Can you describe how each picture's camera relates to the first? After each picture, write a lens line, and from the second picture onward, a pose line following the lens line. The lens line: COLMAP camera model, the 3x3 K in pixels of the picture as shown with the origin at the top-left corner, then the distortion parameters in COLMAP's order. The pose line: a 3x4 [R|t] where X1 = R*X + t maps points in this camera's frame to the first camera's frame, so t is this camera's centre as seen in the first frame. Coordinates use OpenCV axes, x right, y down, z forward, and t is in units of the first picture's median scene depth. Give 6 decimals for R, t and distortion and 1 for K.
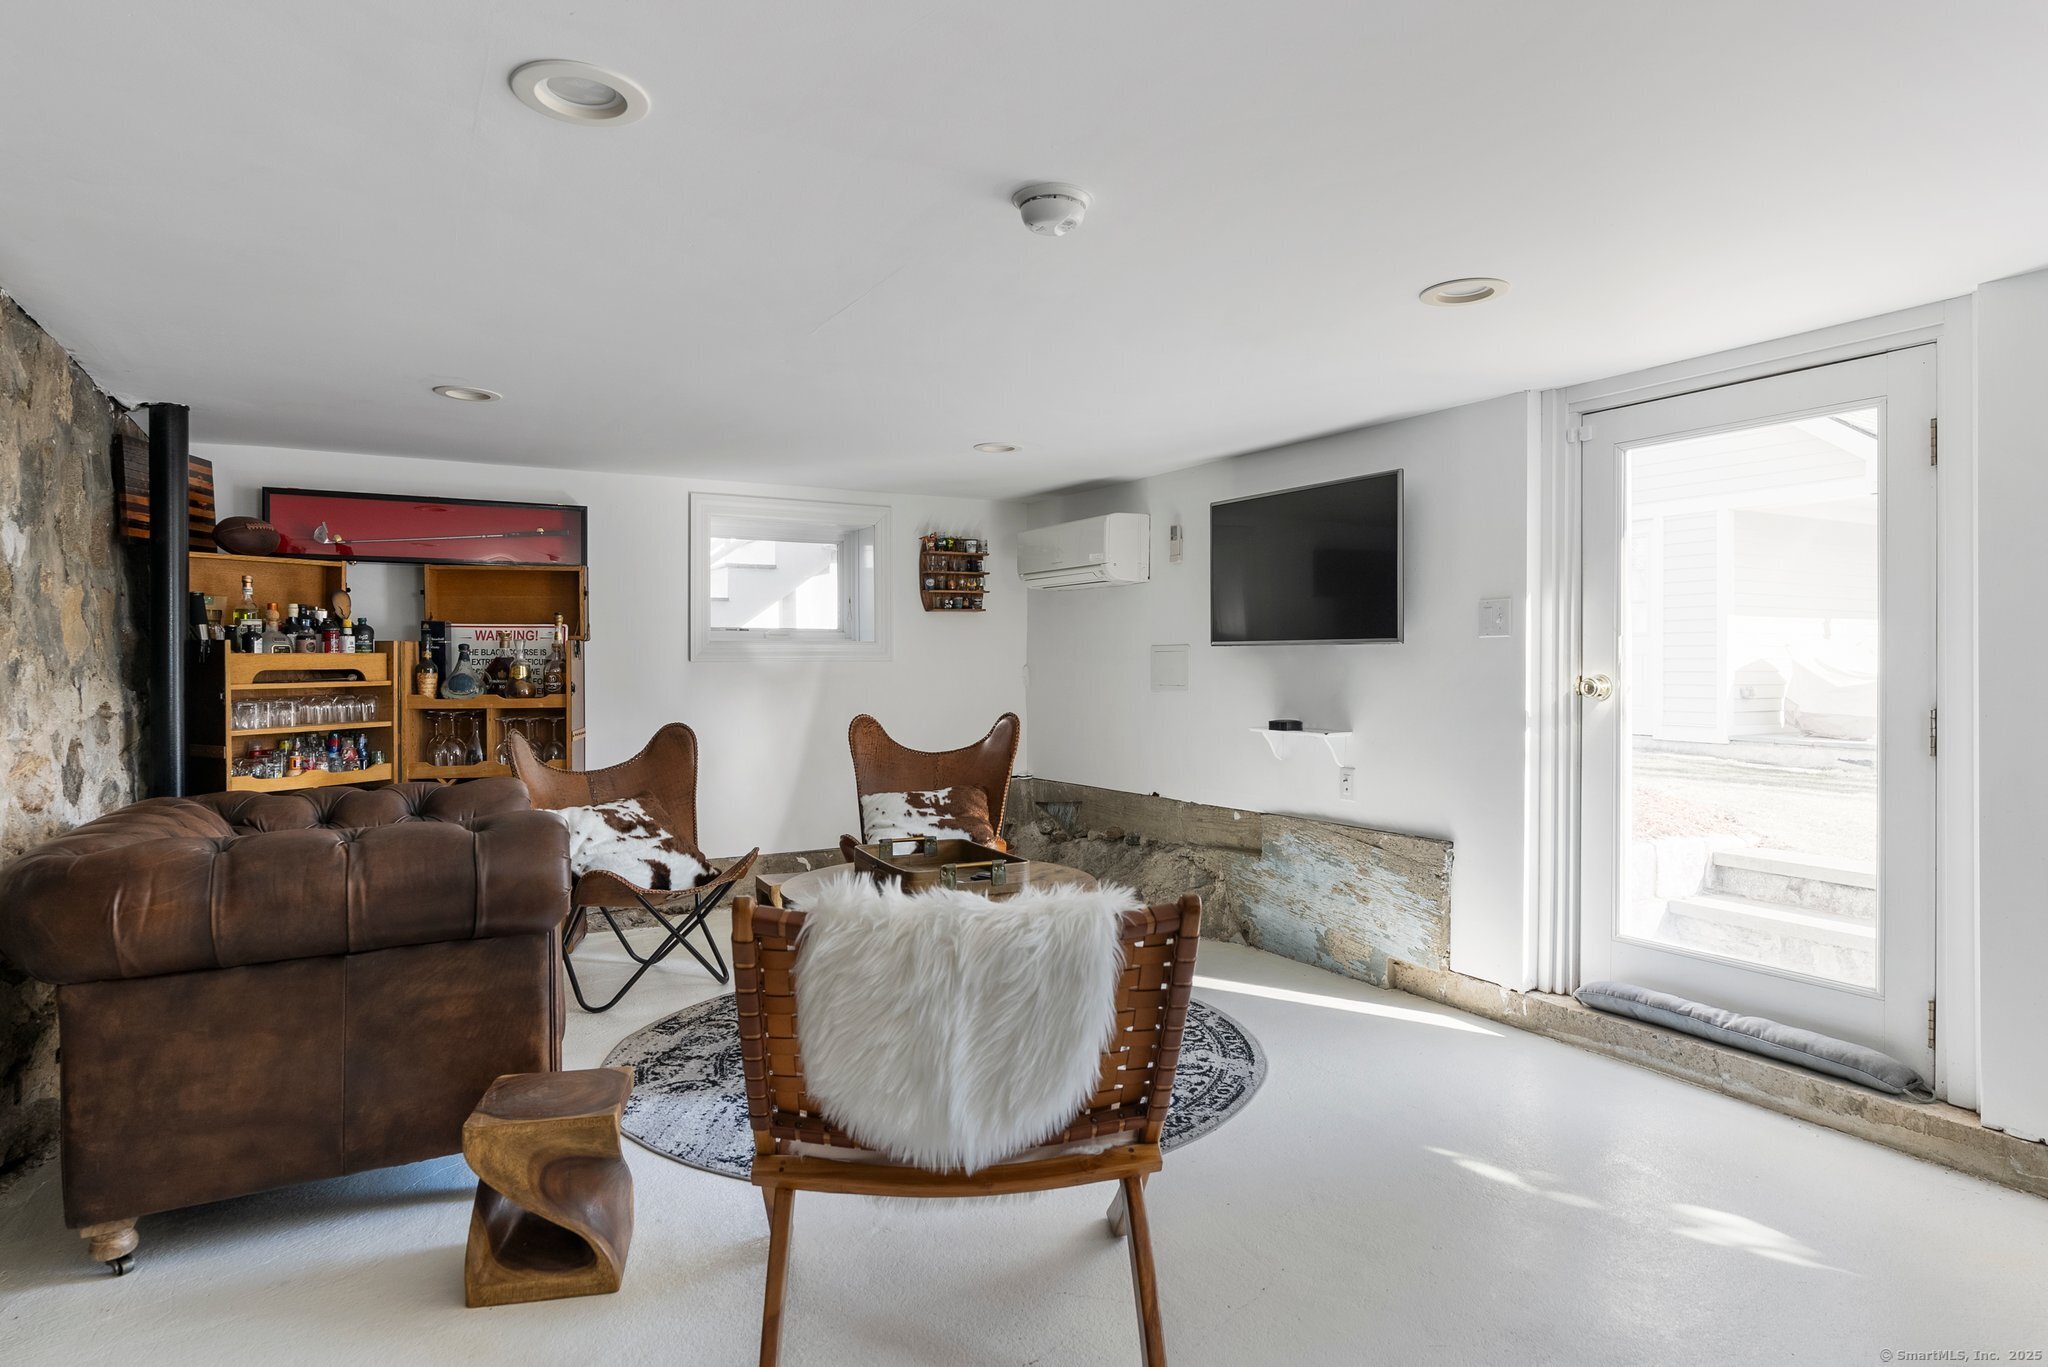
lens RADIAL K [[1154.2, 0, 1024.0], [0, 1154.2, 683.5], [0, 0, 1]] dist [0.001327, 0.001396]
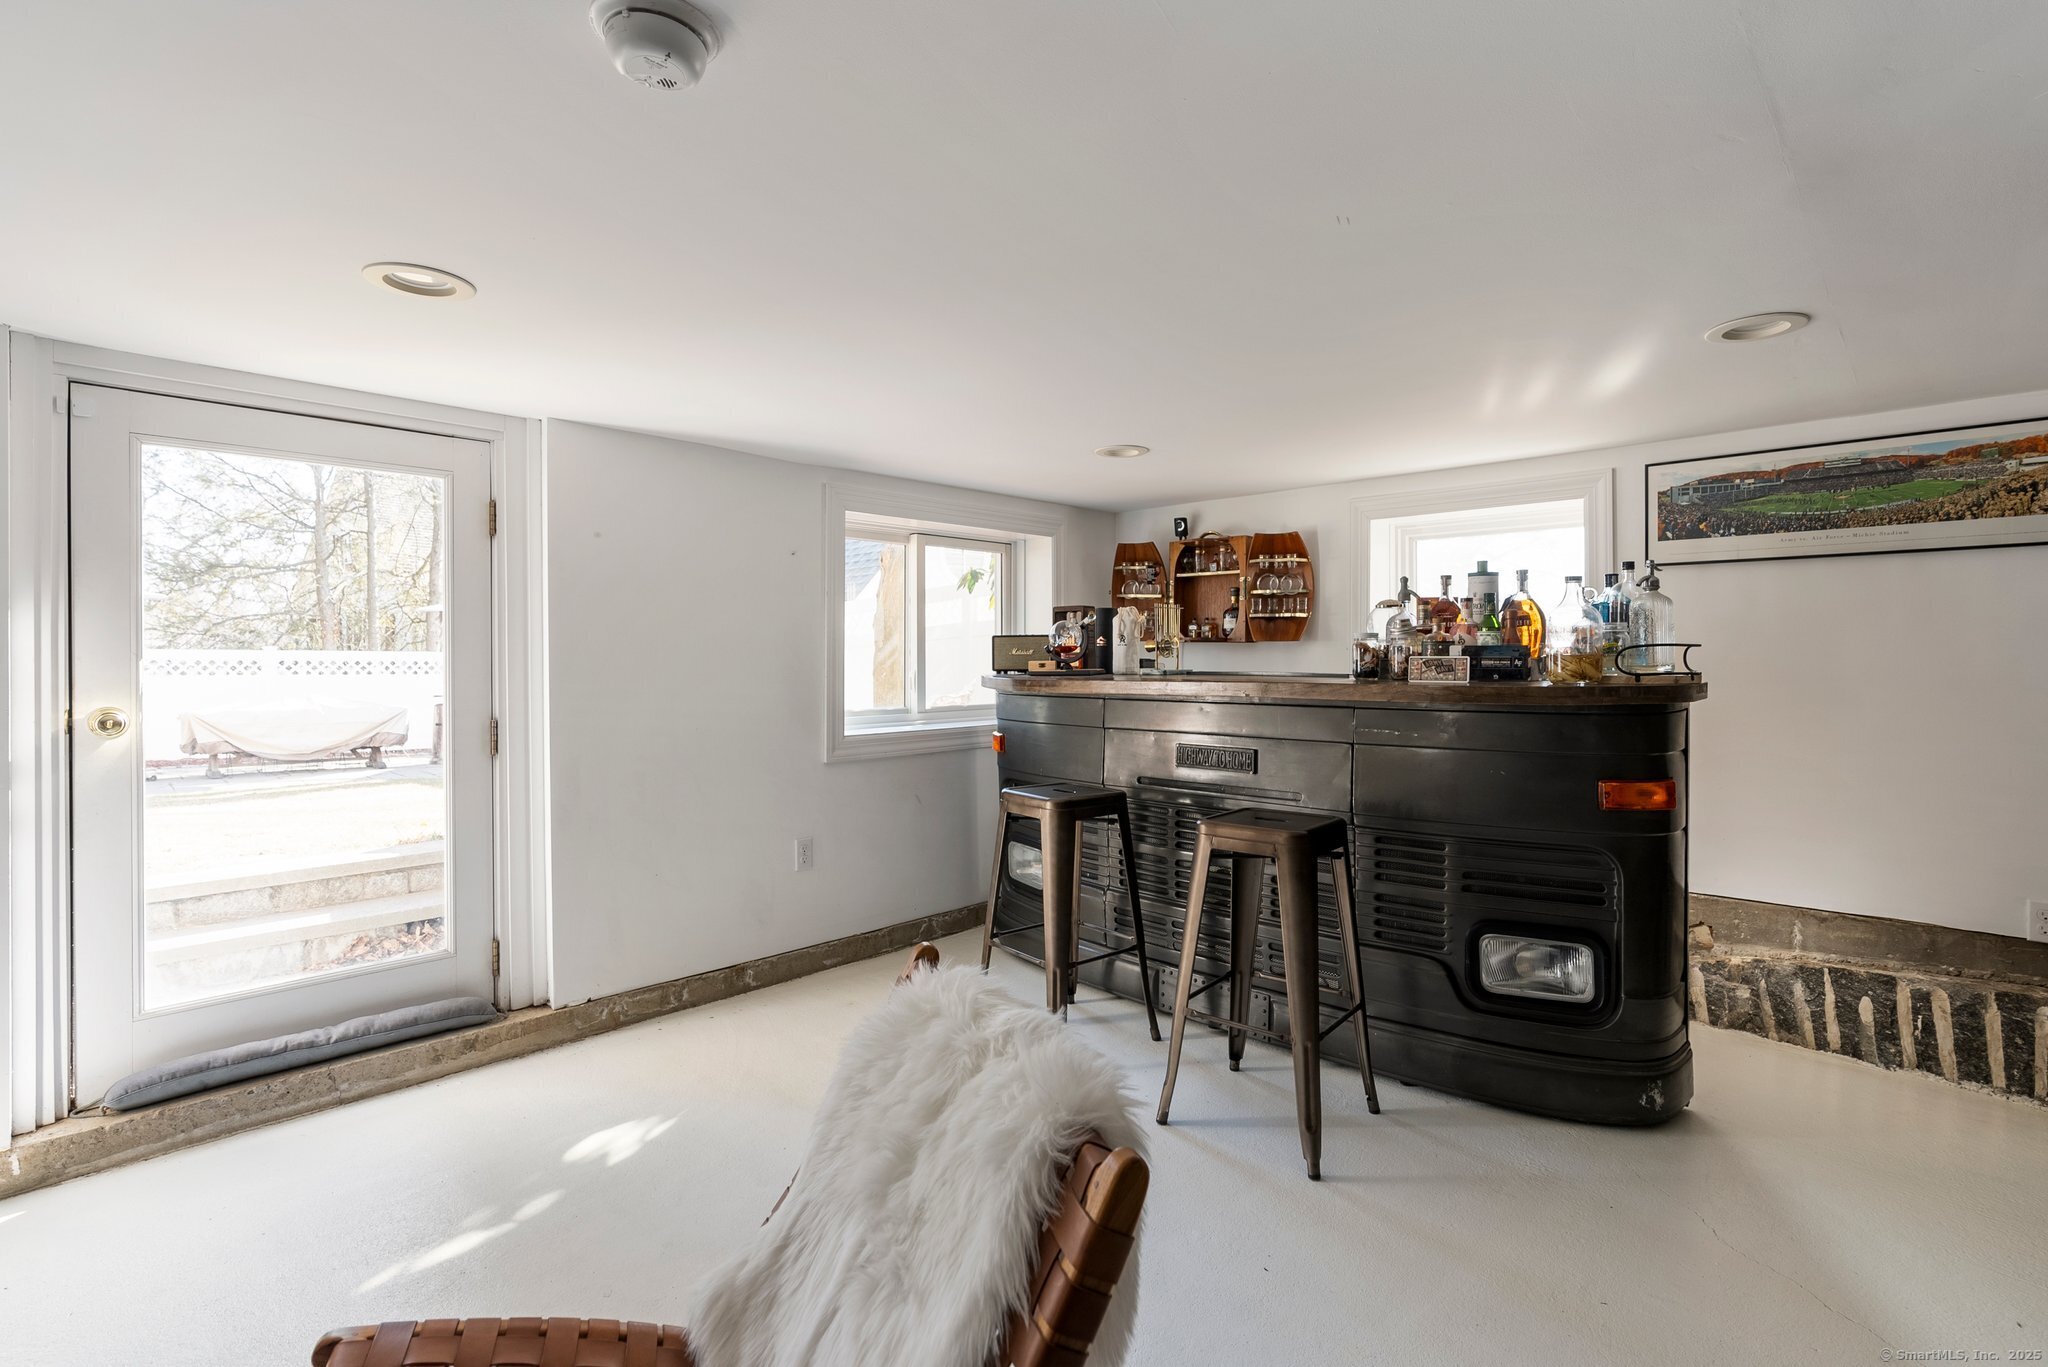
lens RADIAL K [[949.9, 0, 1029.4], [0, 949.9, 672.0], [0, 0, 1]] dist [-0.013465, 0.010980]
pose [[-0.270391, -0.019378, 0.962556, -0.392161], [0.018081, 0.999519, 0.025201, -0.045761], [-0.962581, 0.024218, -0.269910, 0.658322]]
